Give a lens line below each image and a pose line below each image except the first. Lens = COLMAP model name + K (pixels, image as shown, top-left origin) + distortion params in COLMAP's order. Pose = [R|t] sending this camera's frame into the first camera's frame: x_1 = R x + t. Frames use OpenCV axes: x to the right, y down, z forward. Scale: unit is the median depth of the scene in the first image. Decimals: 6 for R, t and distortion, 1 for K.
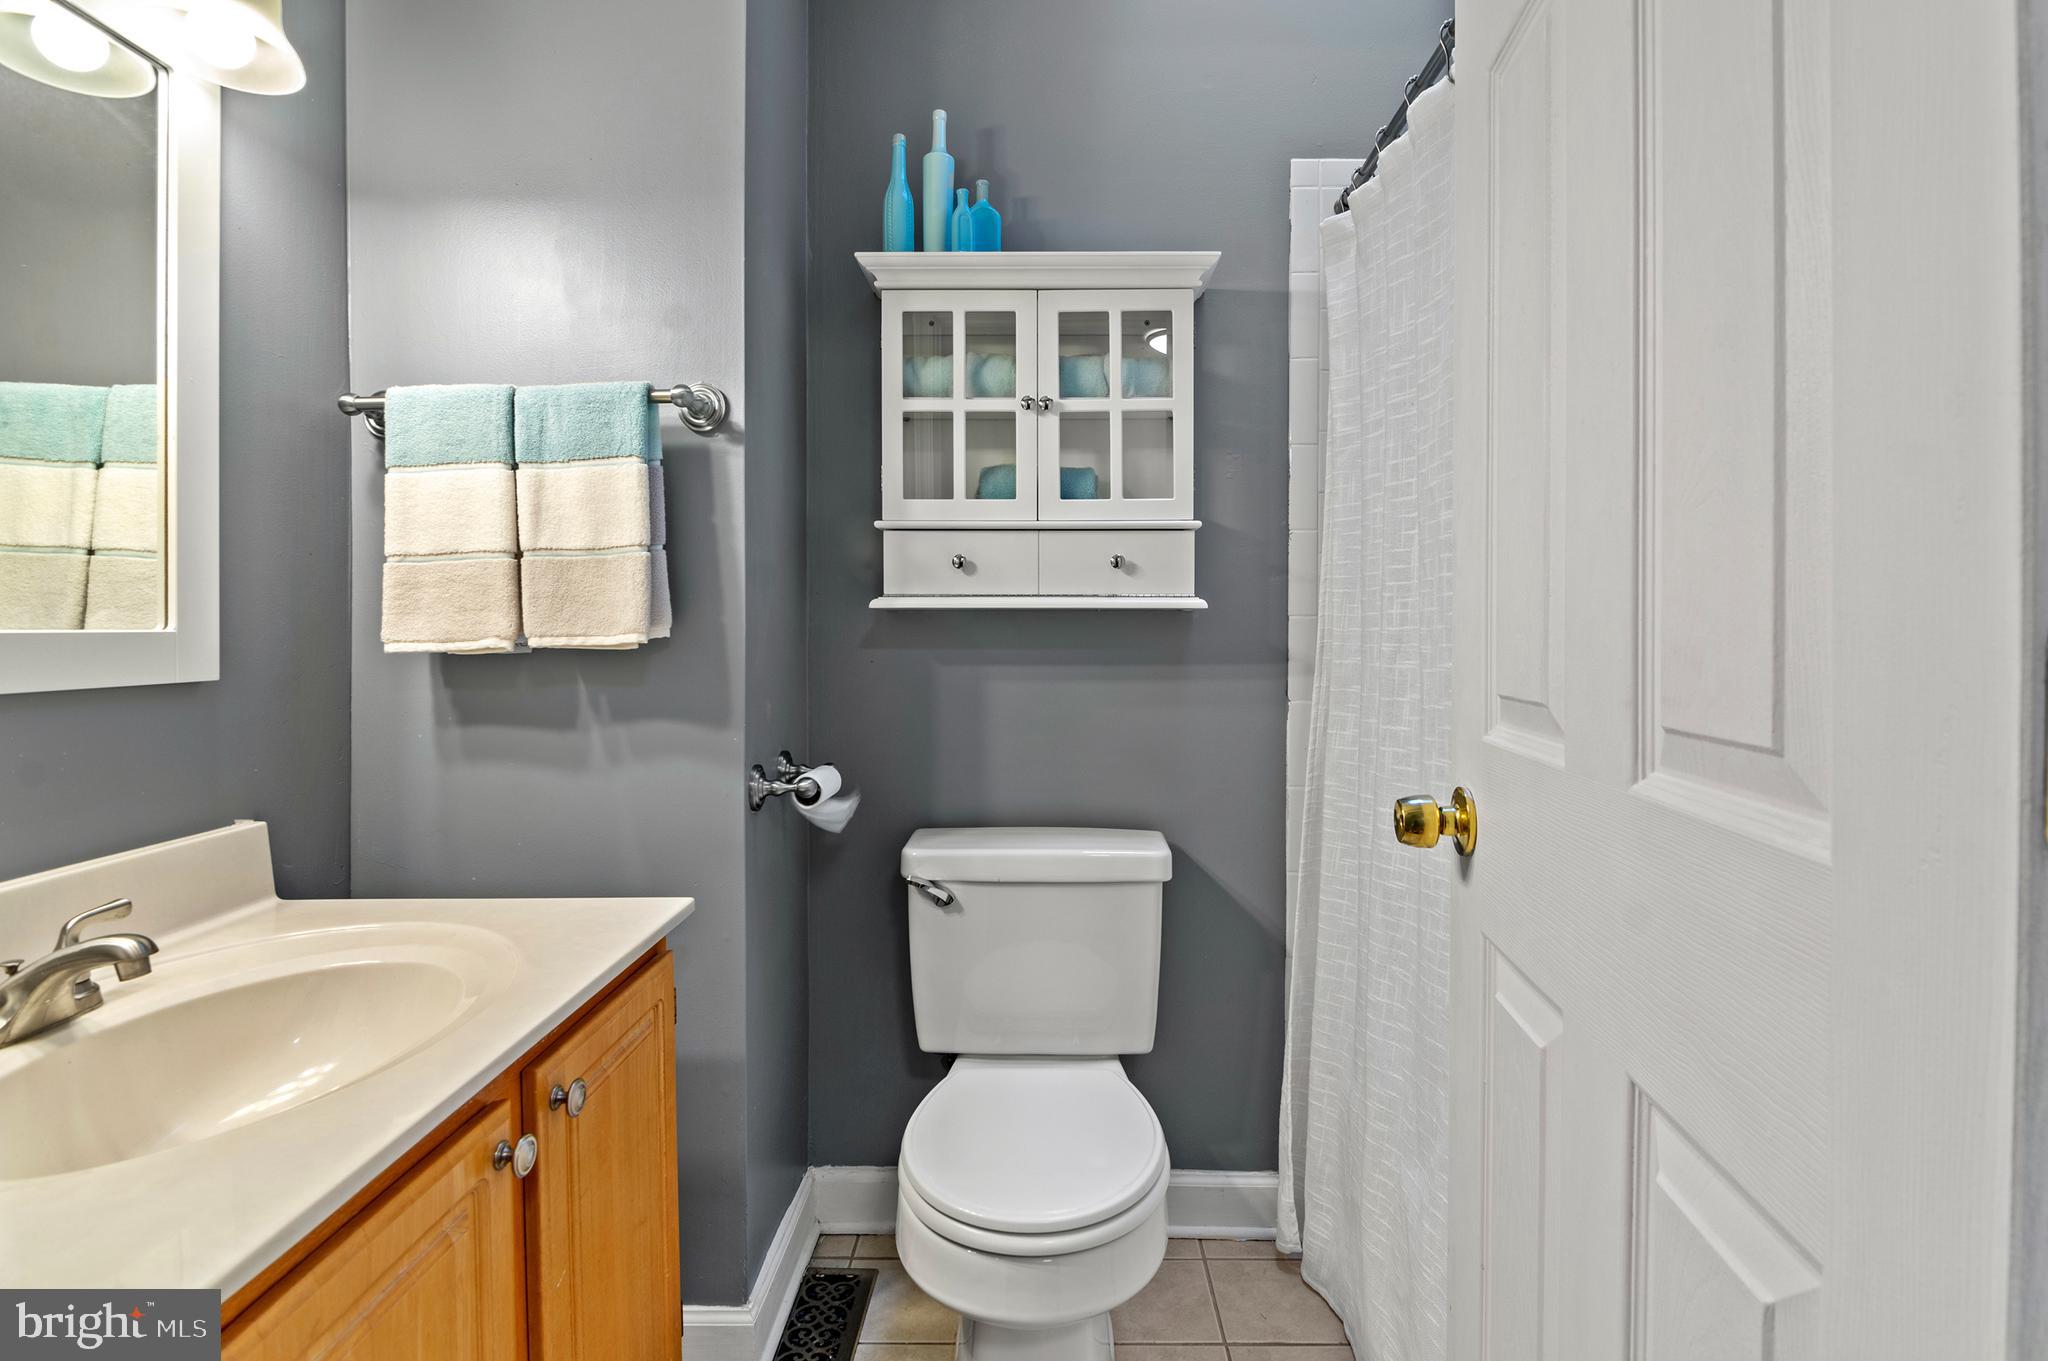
lens RADIAL K [[1020.1, 0, 1052.2], [0, 1020.1, 643.1], [0, 0, 1]] dist [-0.002375, -0.009831]
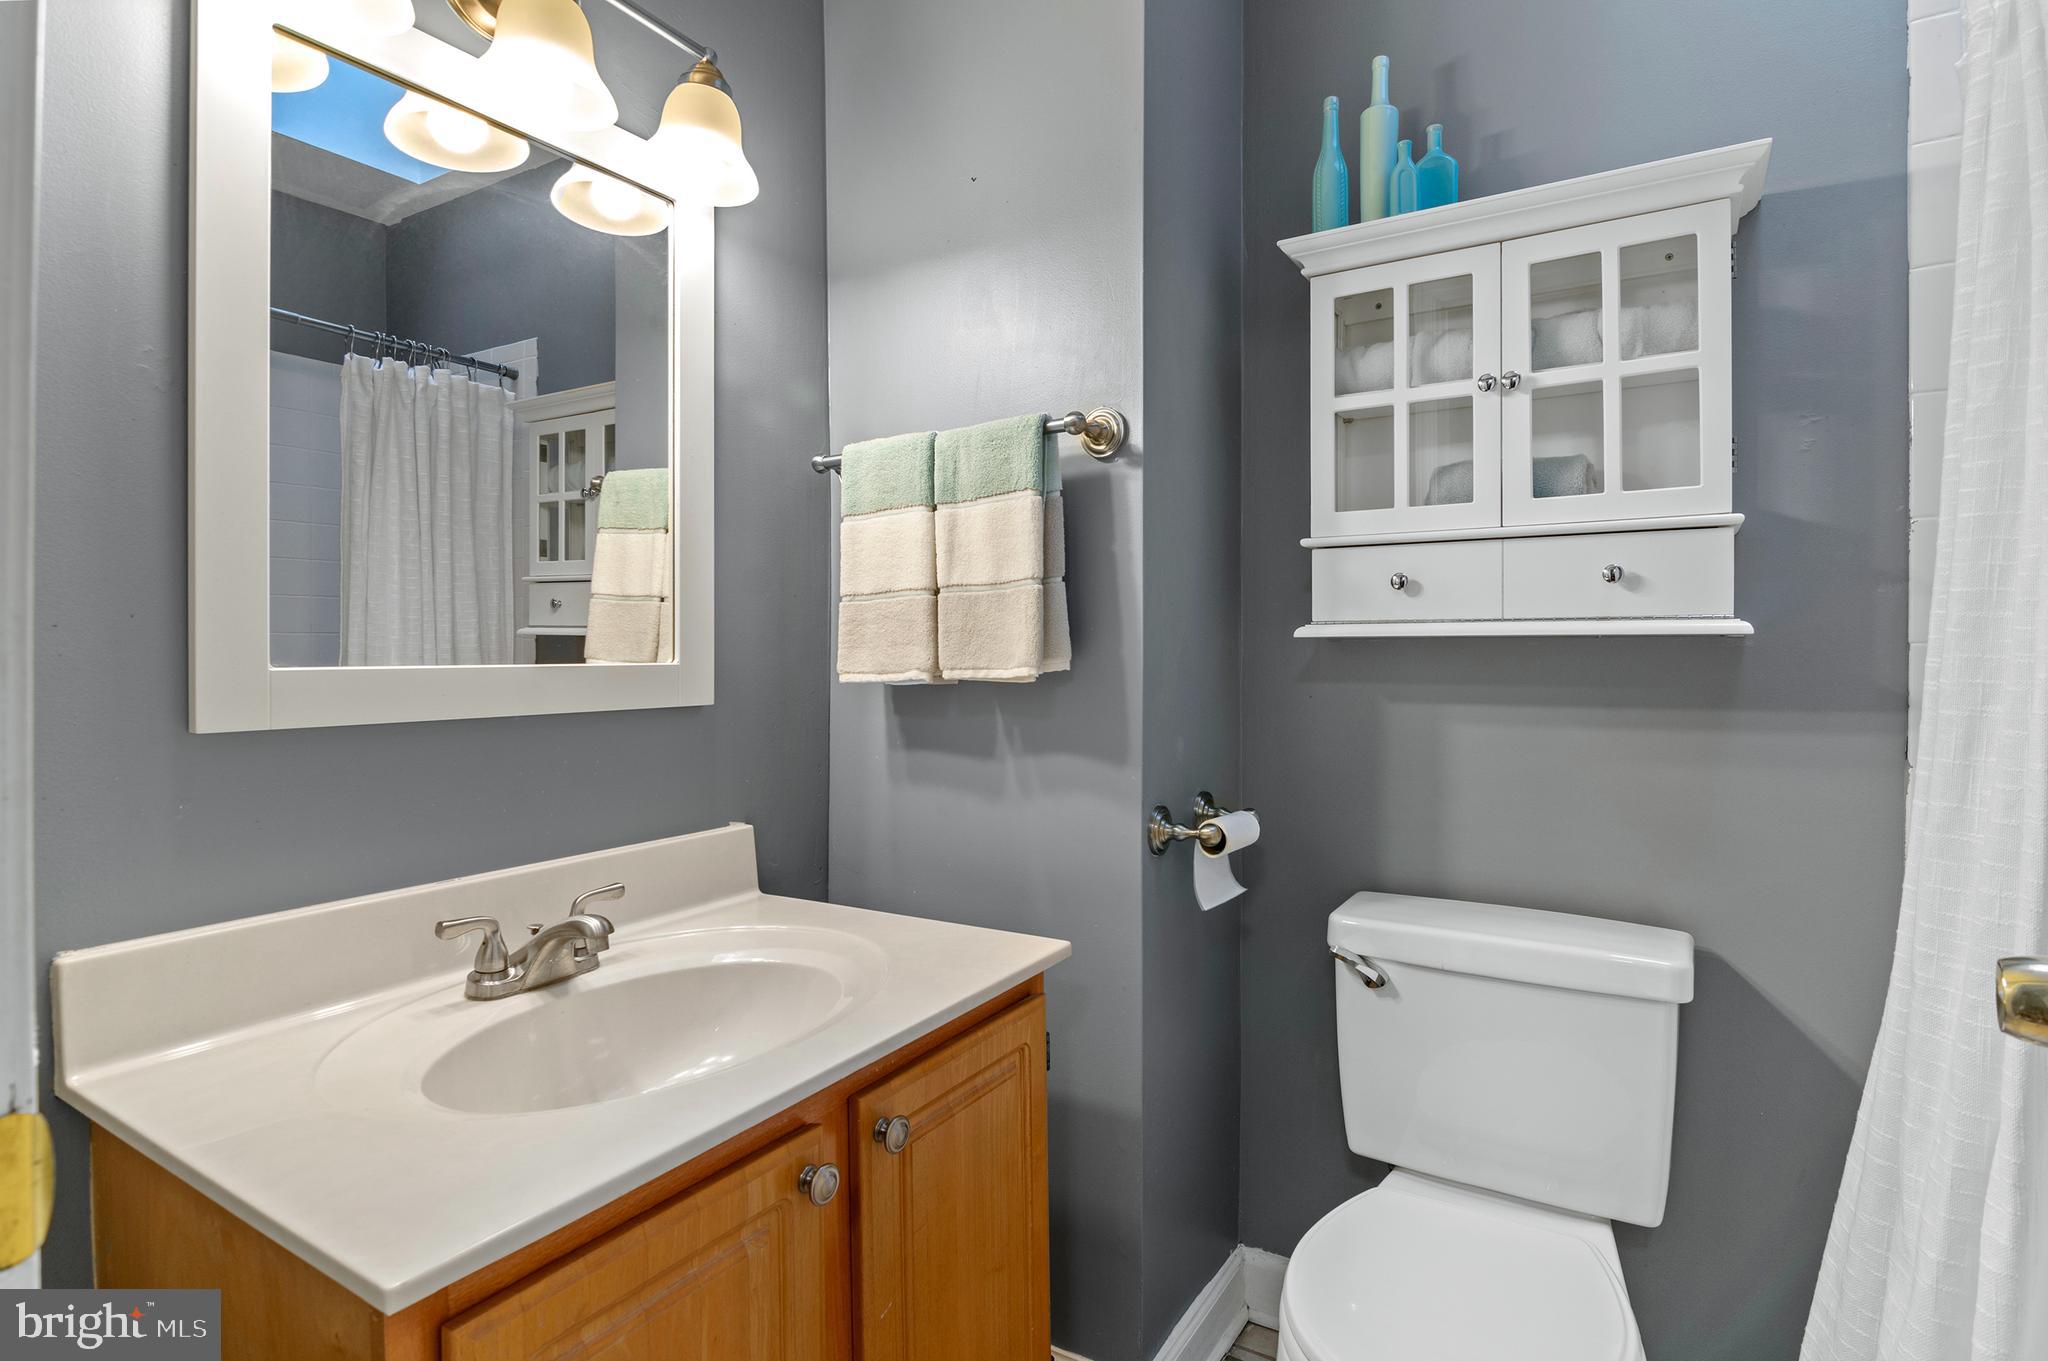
lens RADIAL K [[1040.4, 0, 1035.9], [0, 1040.4, 659.2], [0, 0, 1]] dist [-0.002742, -0.009808]
pose [[0.852348, 0.002368, -0.522970, 0.123987], [-0.005898, 0.999970, -0.005085, -0.011328], [0.522943, 0.007419, 0.852336, 0.132307]]
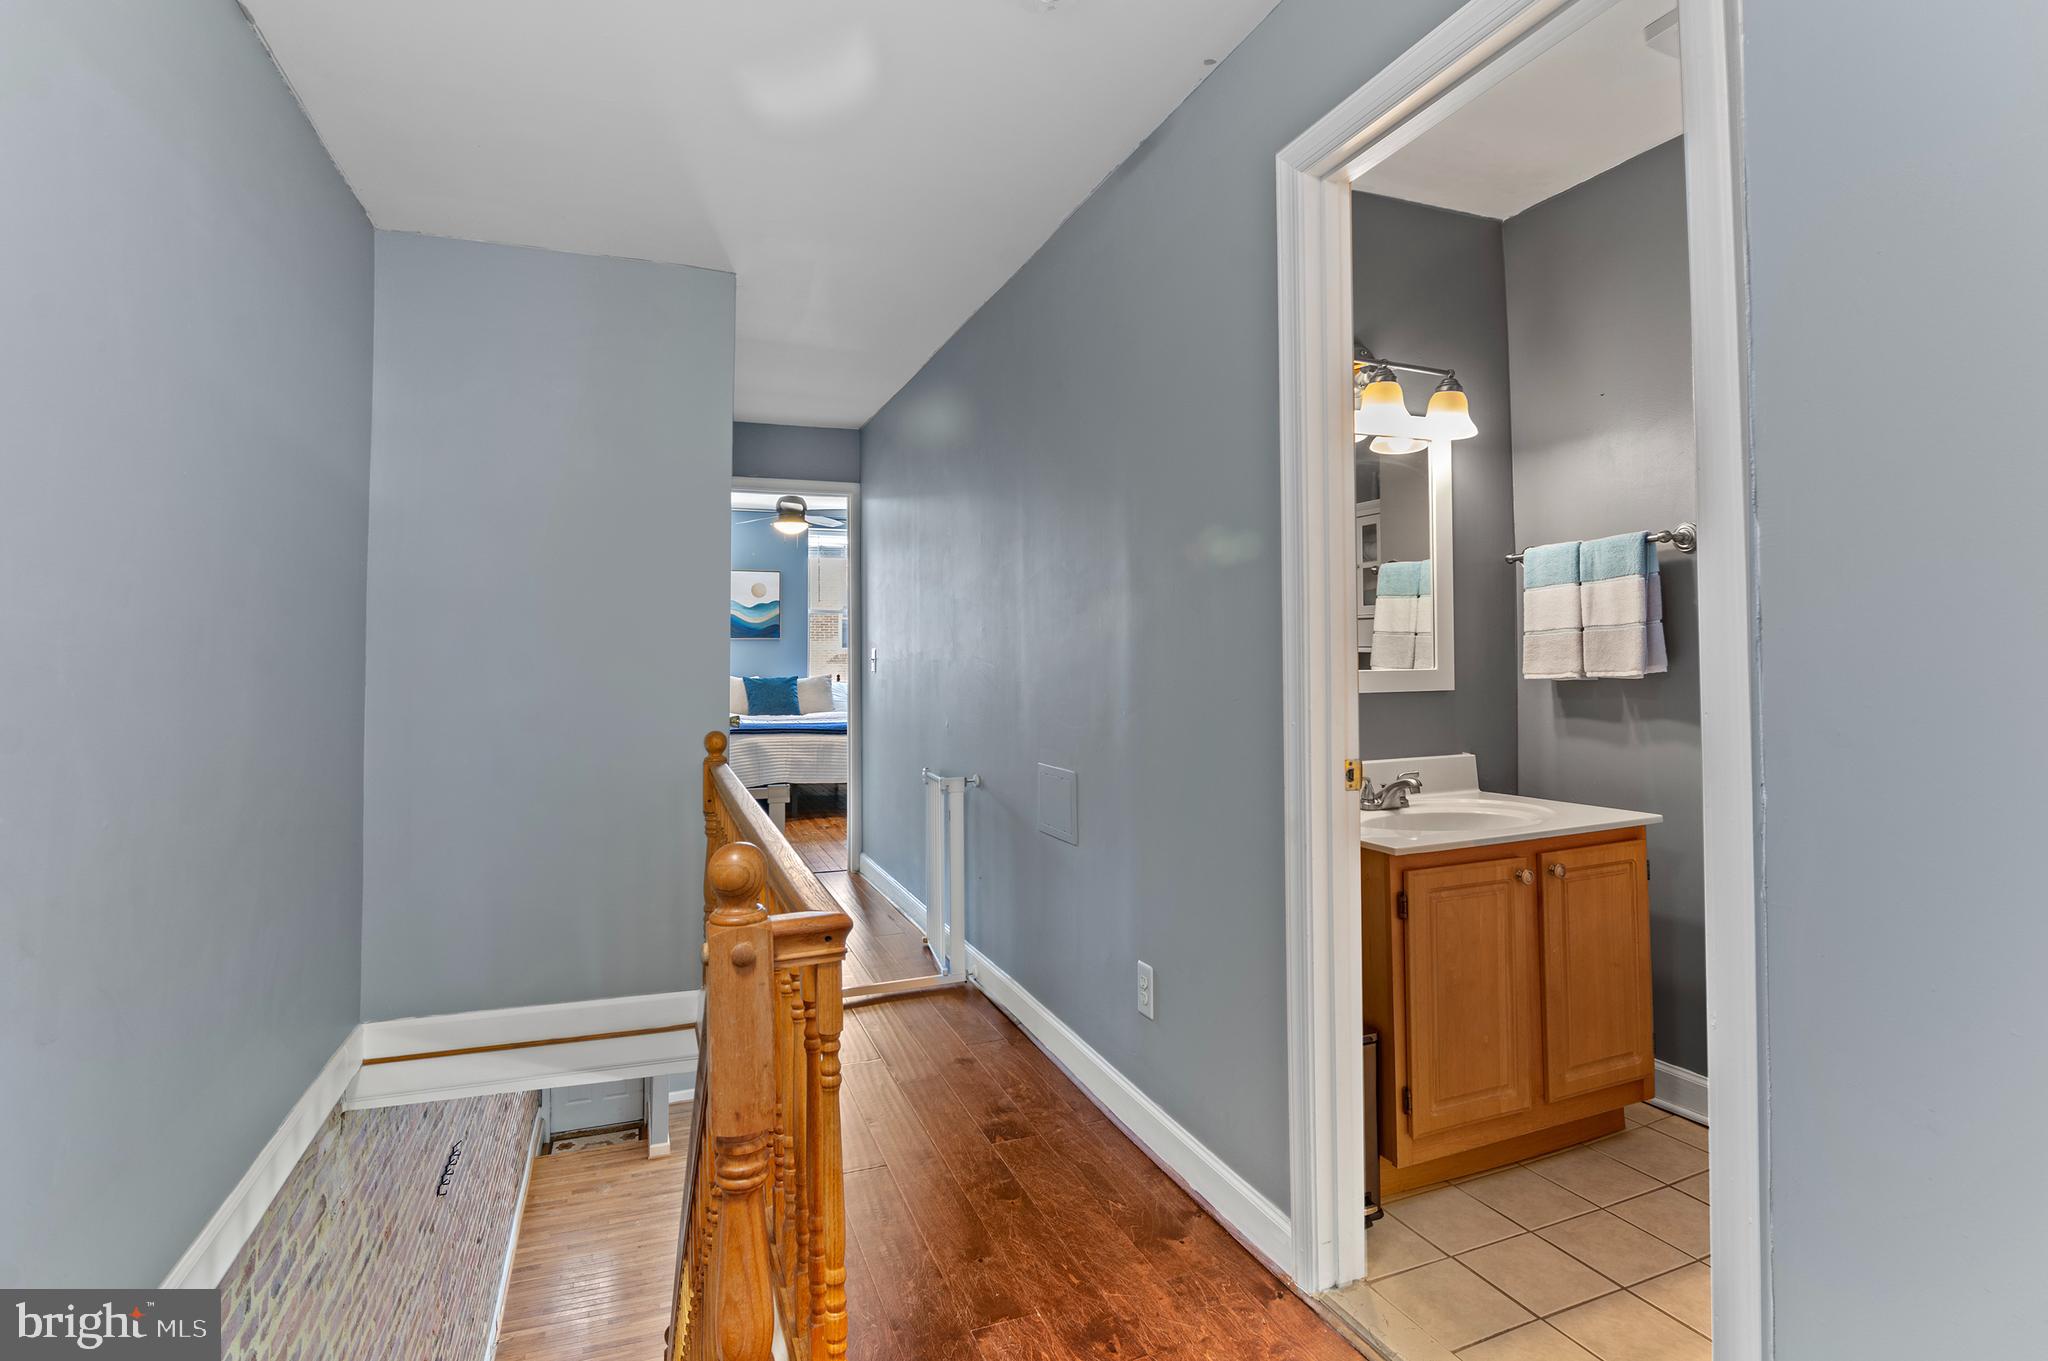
lens RADIAL K [[1011.3, 0, 1022.4], [0, 1011.3, 652.4], [0, 0, 1]] dist [-0.001630, -0.009060]
pose [[0.380763, -0.014406, -0.924561, 0.825466], [0.000750, 0.999883, -0.015271, -0.013733], [0.924672, 0.005121, 0.380729, -0.699292]]
